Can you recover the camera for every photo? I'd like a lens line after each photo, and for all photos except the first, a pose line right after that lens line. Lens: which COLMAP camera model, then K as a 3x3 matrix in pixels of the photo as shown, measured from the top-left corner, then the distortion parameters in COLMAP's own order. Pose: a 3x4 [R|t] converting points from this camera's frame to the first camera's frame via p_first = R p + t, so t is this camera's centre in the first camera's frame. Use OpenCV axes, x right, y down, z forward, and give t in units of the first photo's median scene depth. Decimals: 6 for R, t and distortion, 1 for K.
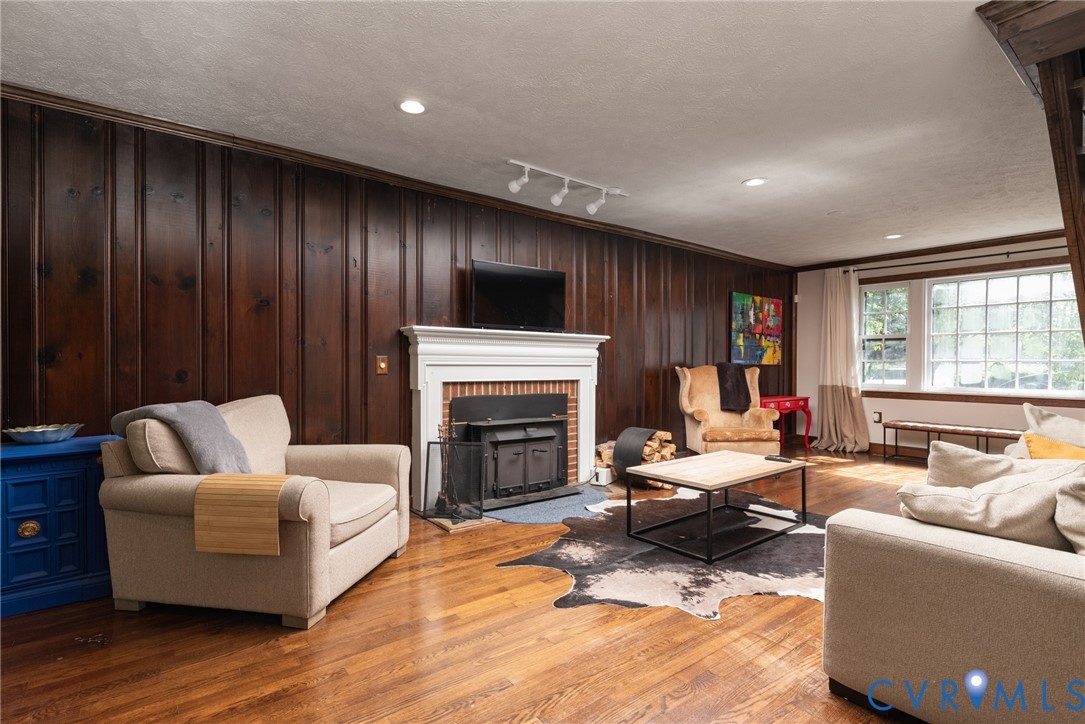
lens RADIAL K [[511.2, 0, 543.4], [0, 511.2, 365.9], [0, 0, 1]] dist [0.005361, -0.001751]
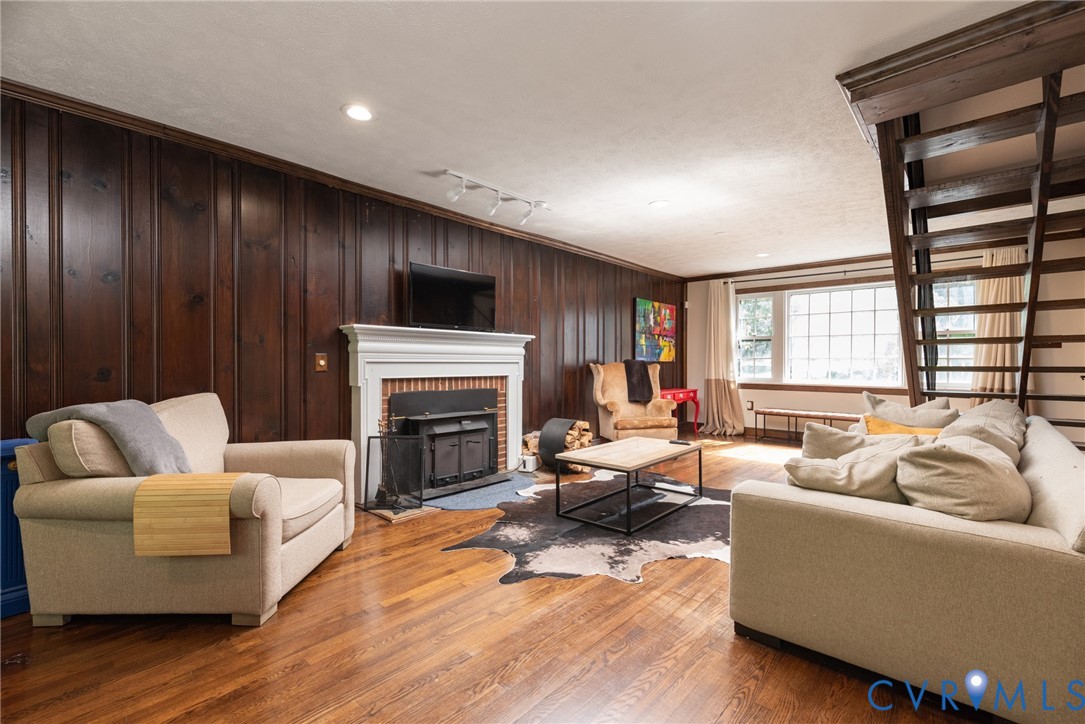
lens RADIAL K [[470.3, 0, 552.5], [0, 470.3, 361.4], [0, 0, 1]] dist [0.009359, -0.001687]
pose [[0.983881, -0.002392, 0.178809, -0.032909], [0.003088, 0.999989, -0.003614, 0.000949], [-0.178798, 0.004108, 0.983877, -0.007692]]
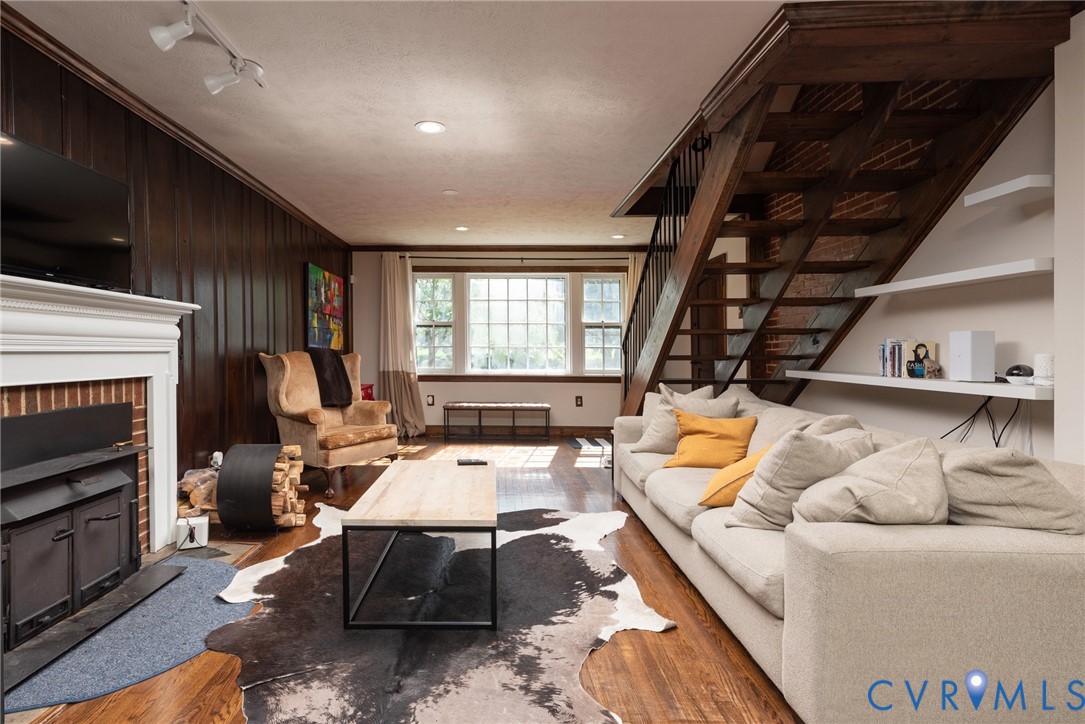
lens RADIAL K [[561.4, 0, 611.3], [0, 561.4, 356.1], [0, 0, 1]] dist [0.002358, 0.000798]
pose [[0.642409, -0.008611, 0.766314, -0.182947], [0.002088, 0.999953, 0.009487, -0.002792], [-0.766359, -0.004494, 0.642396, 0.401048]]
